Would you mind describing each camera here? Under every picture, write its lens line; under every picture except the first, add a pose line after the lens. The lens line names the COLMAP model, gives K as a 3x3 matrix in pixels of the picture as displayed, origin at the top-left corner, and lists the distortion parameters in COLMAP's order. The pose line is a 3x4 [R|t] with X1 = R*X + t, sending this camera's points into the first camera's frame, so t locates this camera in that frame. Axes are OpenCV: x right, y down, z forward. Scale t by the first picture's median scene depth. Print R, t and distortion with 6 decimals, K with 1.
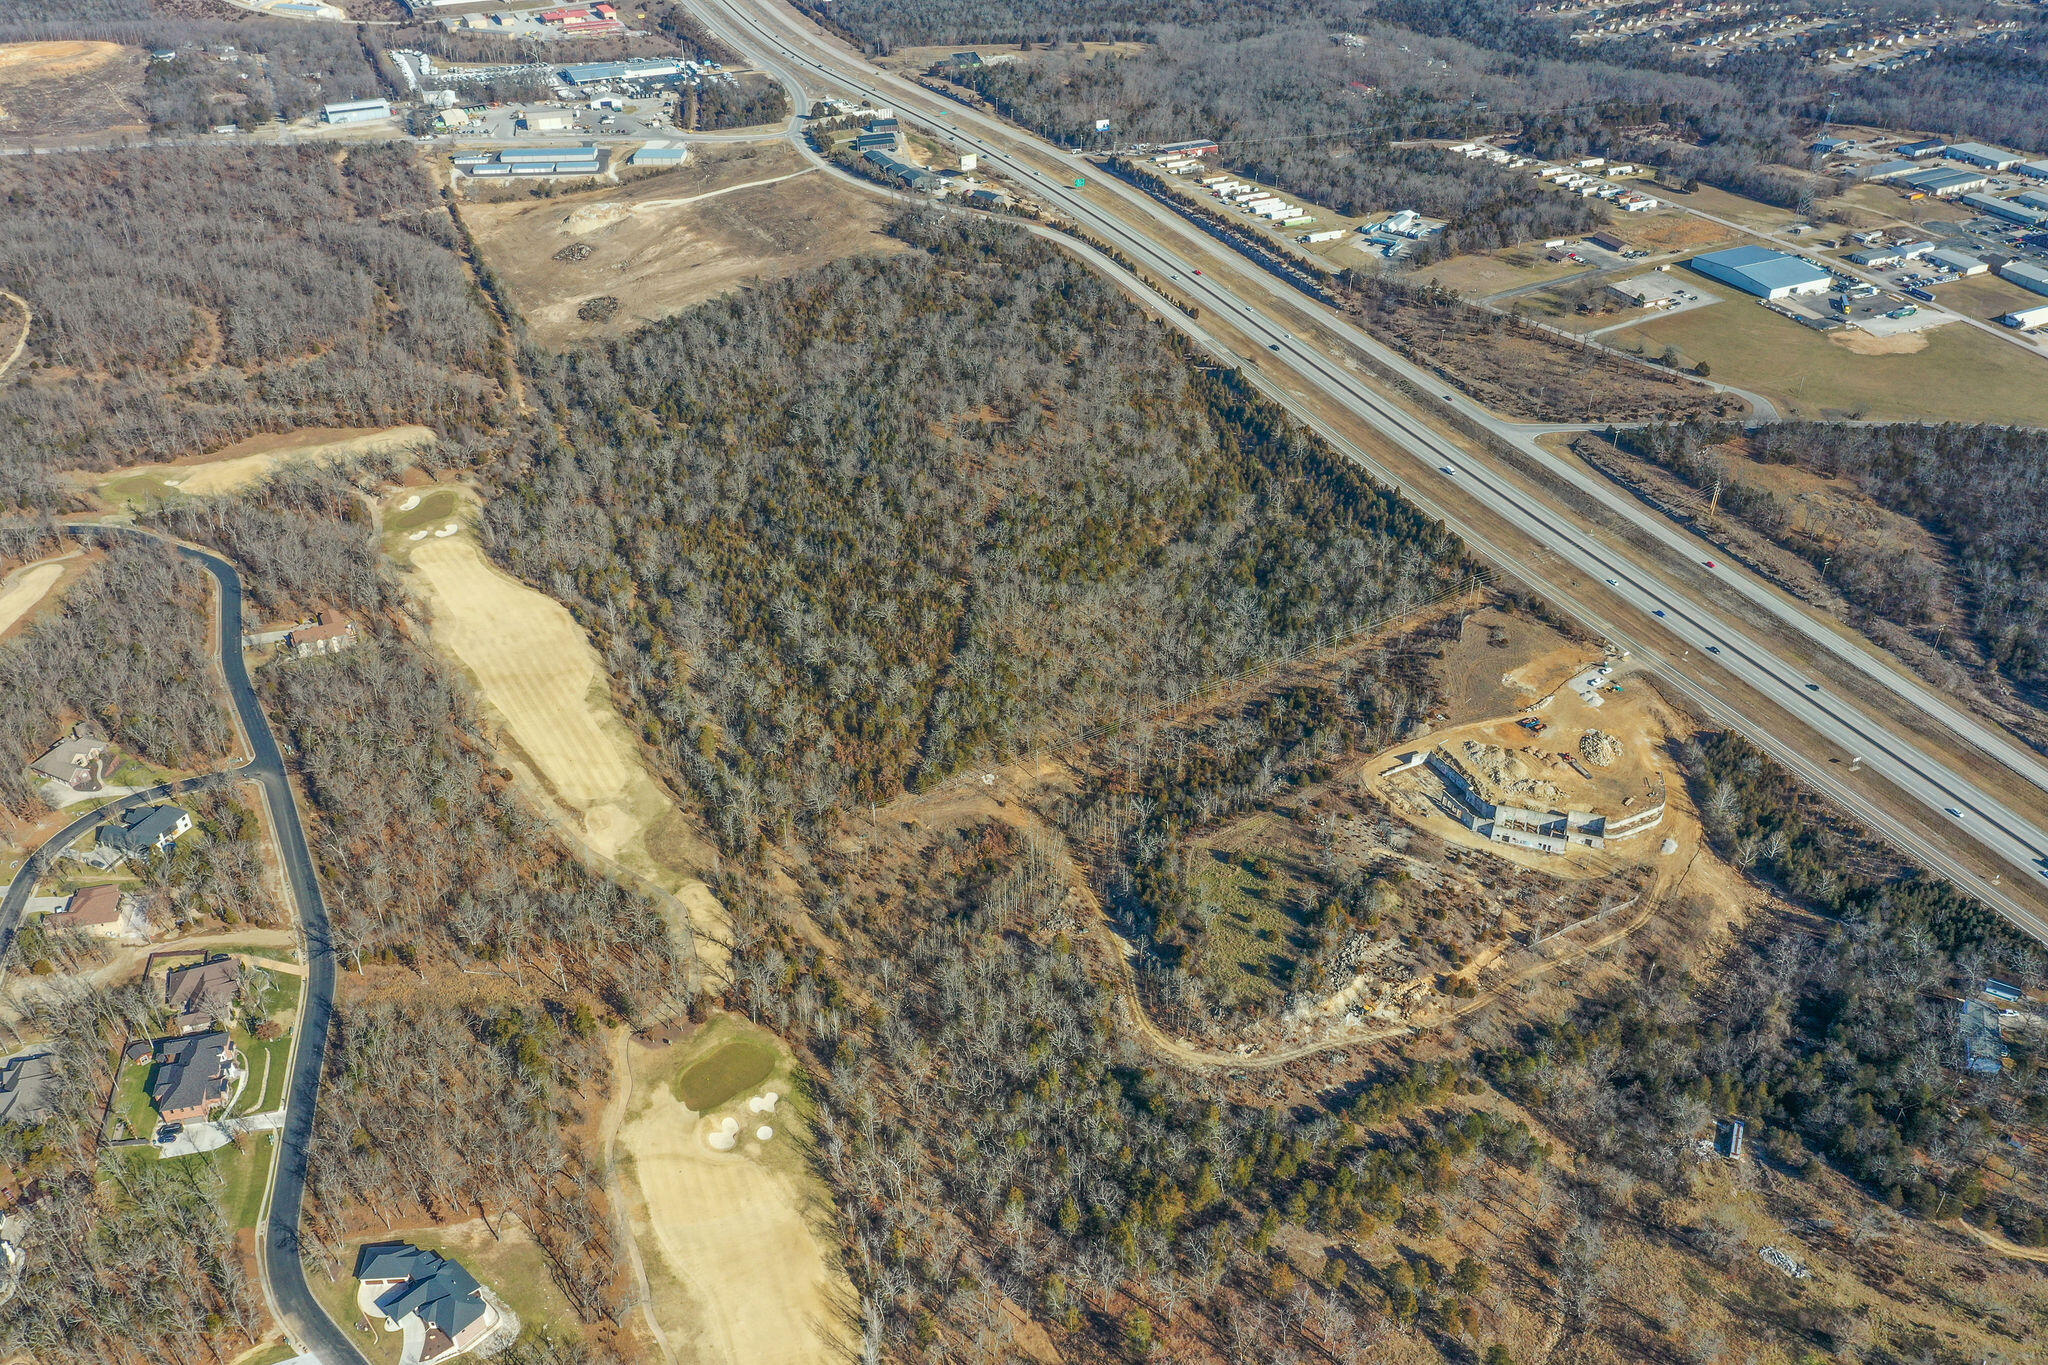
lens RADIAL K [[1620.8, 0, 1012.3], [0, 1620.8, 681.9], [0, 0, 1]] dist [-0.016226, -0.004792]
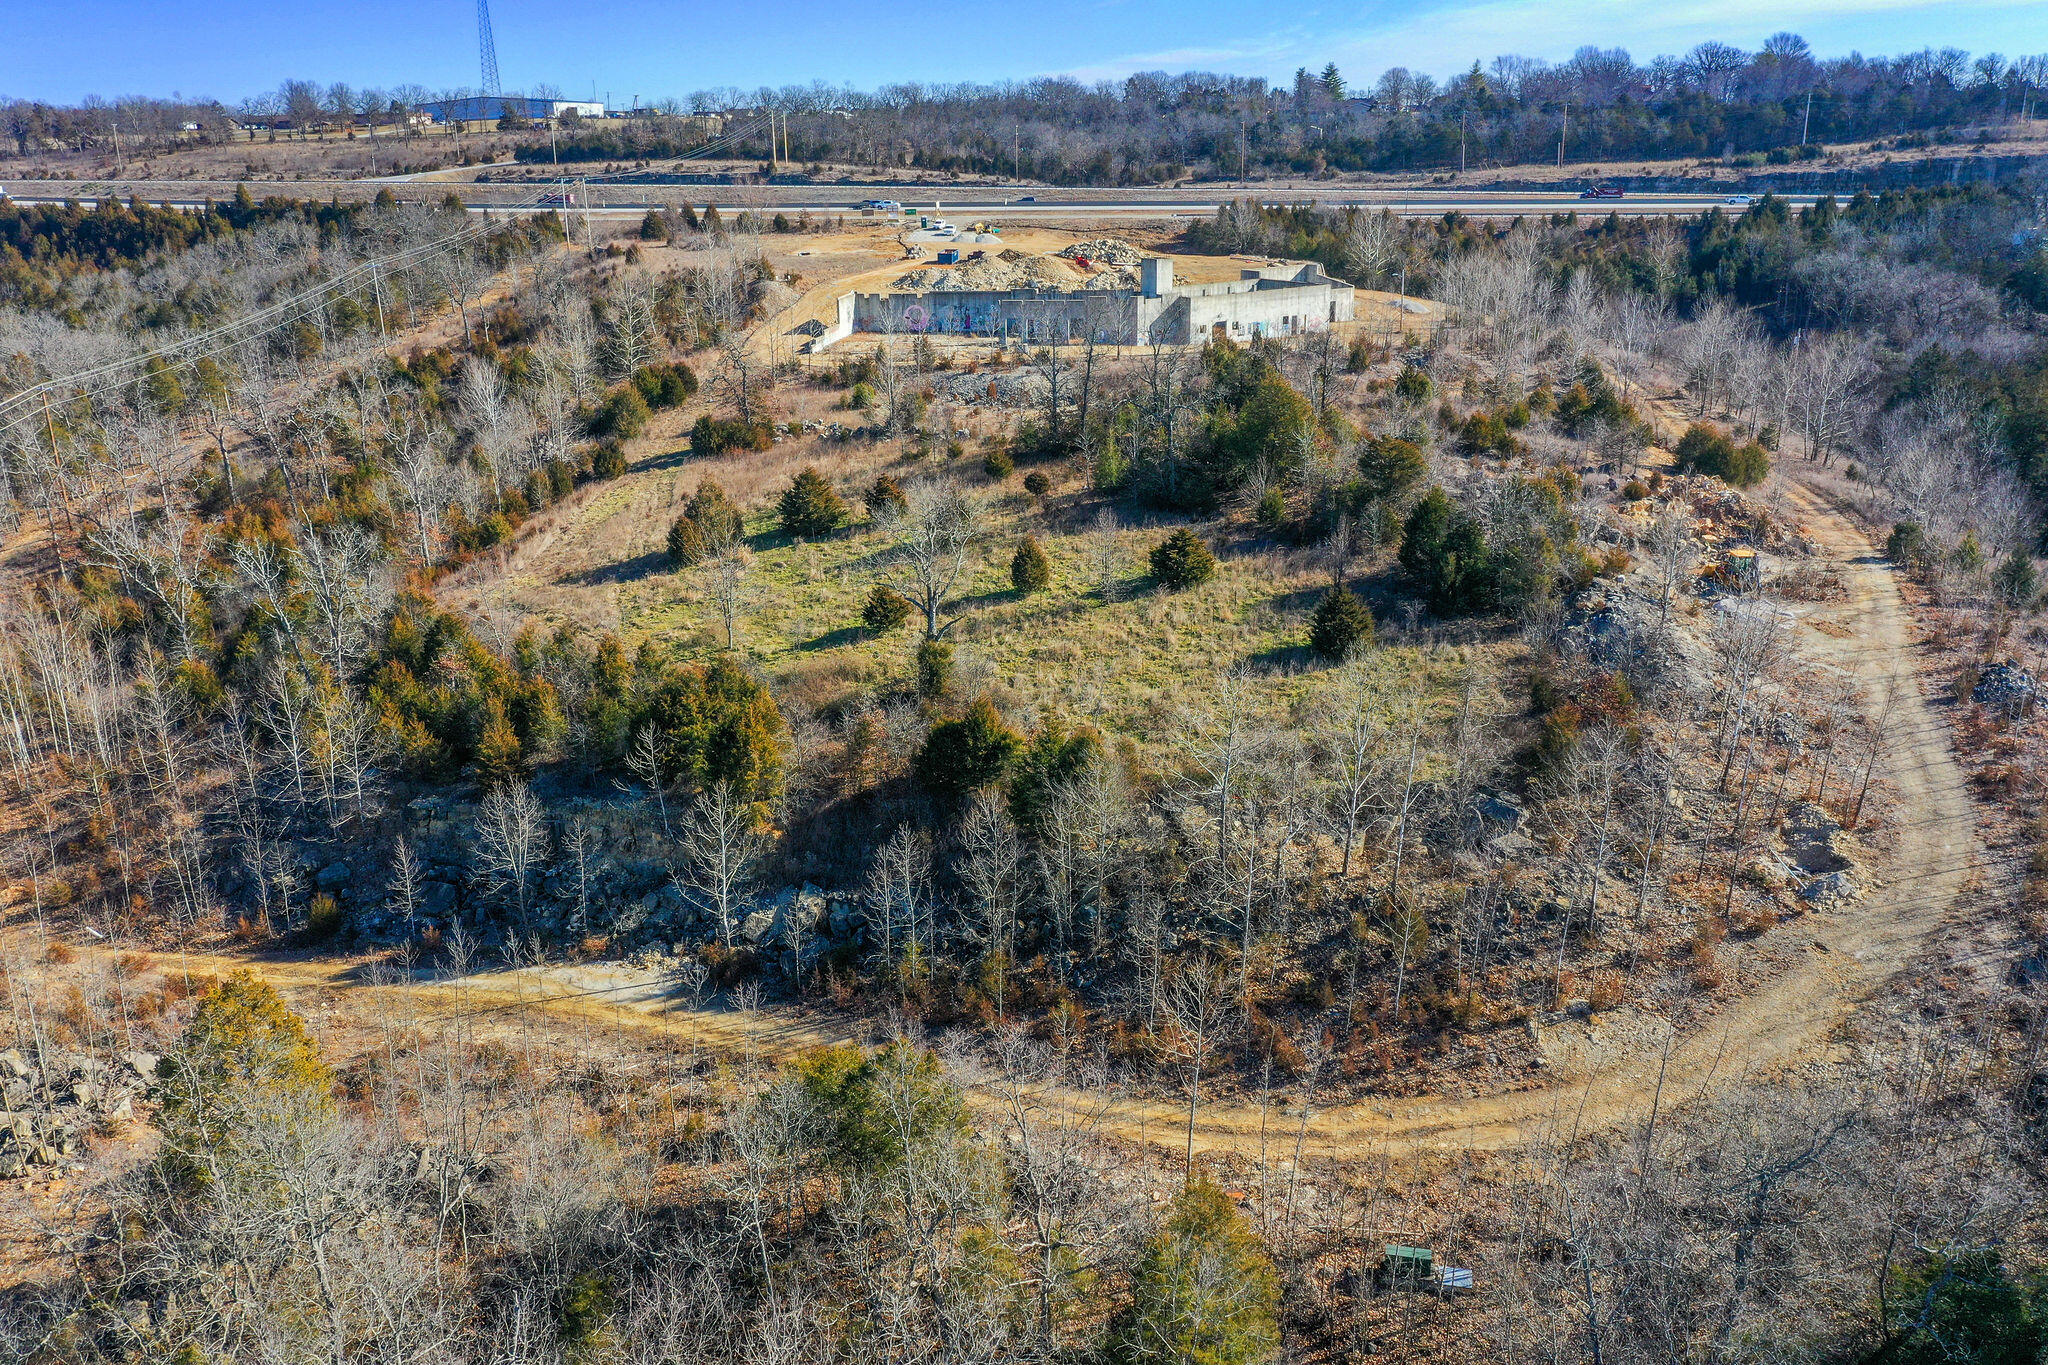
lens RADIAL K [[1611.1, 0, 1000.6], [0, 1611.1, 665.6], [0, 0, 1]] dist [-0.007469, -0.002254]
pose [[0.586697, -0.267961, 0.764188, -0.020060], [0.472436, 0.879694, -0.054246, 0.166894], [-0.657716, 0.392856, 0.642709, 0.872922]]
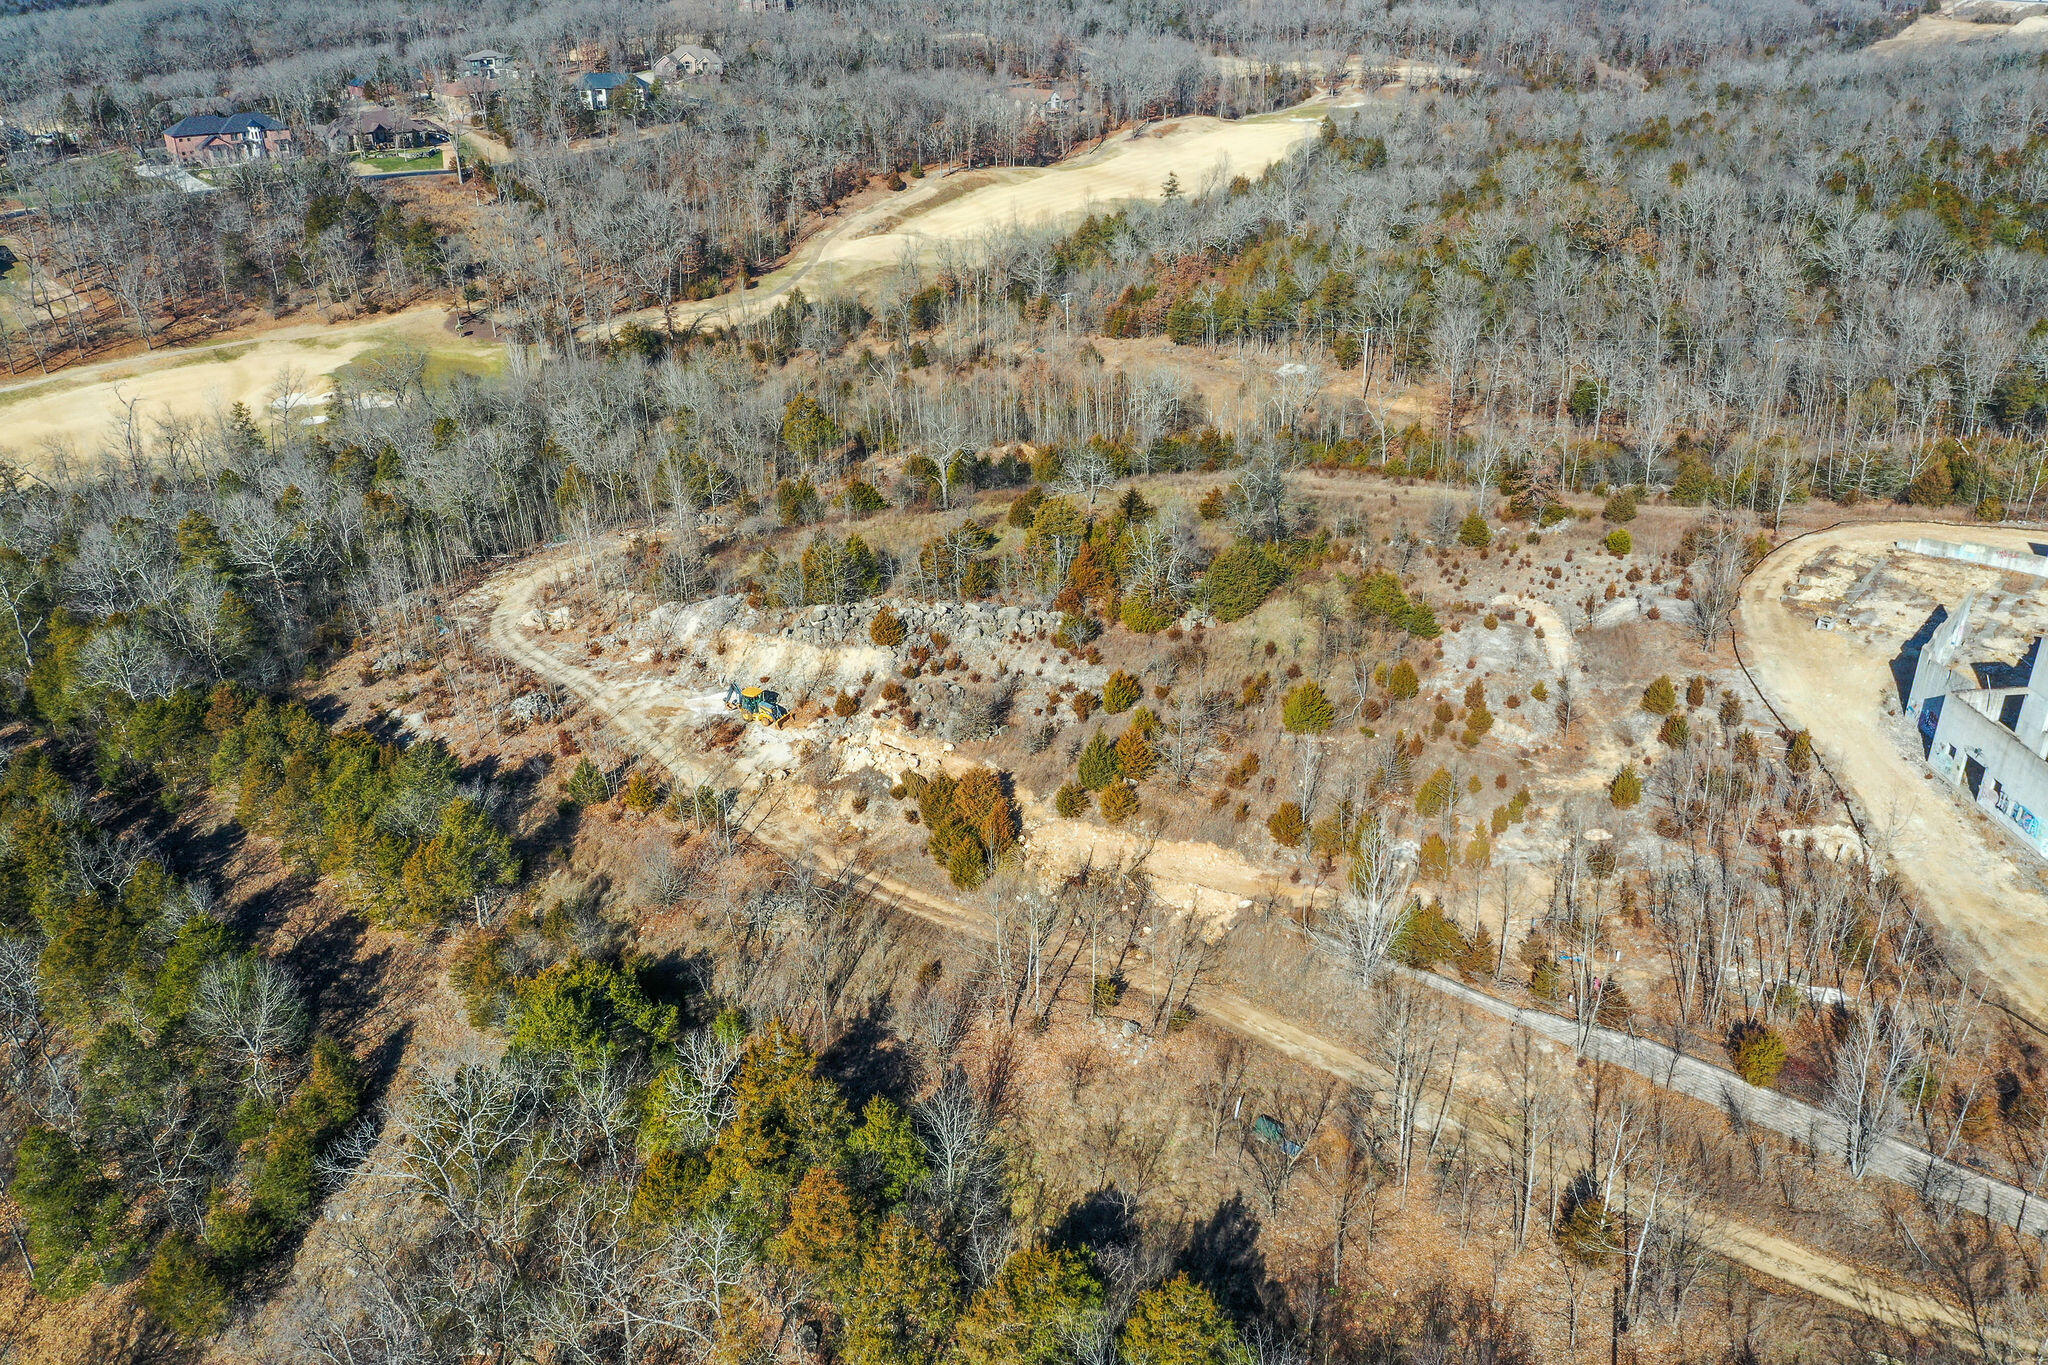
lens RADIAL K [[1639.2, 0, 995.2], [0, 1639.2, 622.1], [0, 0, 1]] dist [-0.011755, -0.005538]
pose [[0.397536, 0.362921, -0.842765, 0.449589], [-0.506359, 0.852717, 0.128355, 0.123101], [0.765223, 0.375716, 0.522754, 0.822348]]
